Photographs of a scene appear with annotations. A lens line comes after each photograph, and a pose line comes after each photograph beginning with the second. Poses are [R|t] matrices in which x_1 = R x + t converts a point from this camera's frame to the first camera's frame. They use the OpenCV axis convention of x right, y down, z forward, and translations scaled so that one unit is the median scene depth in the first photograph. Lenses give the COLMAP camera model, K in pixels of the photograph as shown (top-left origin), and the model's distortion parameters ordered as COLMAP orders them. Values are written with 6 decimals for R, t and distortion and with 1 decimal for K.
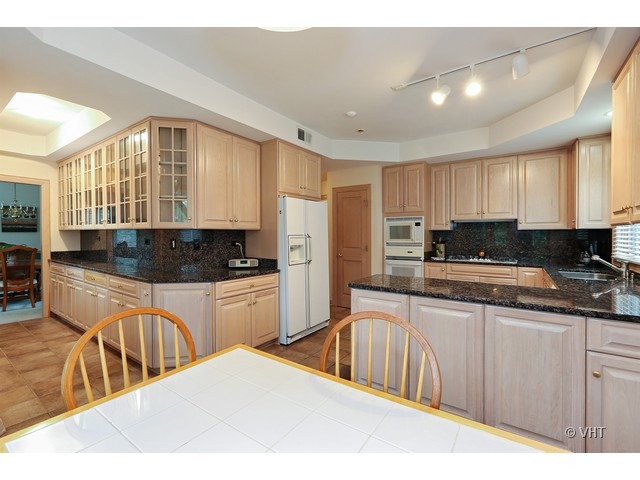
lens RADIAL K [[281.4, 0, 319.0], [0, 281.4, 238.9], [0, 0, 1]] dist [-0.002976, 0.000310]
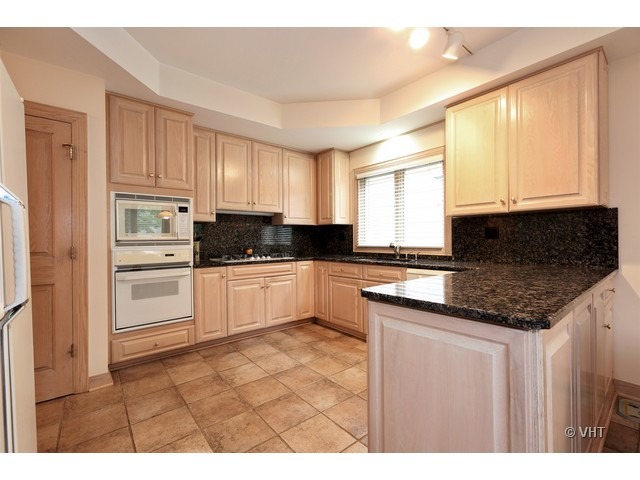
lens RADIAL K [[281.4, 0, 321.0], [0, 281.4, 237.1], [0, 0, 1]] dist [-0.002976, 0.000310]
pose [[0.253436, 0.008615, 0.967314, -0.178101], [0.022327, 0.999642, -0.014752, 0.025467], [-0.967094, 0.025336, 0.253153, 0.547257]]
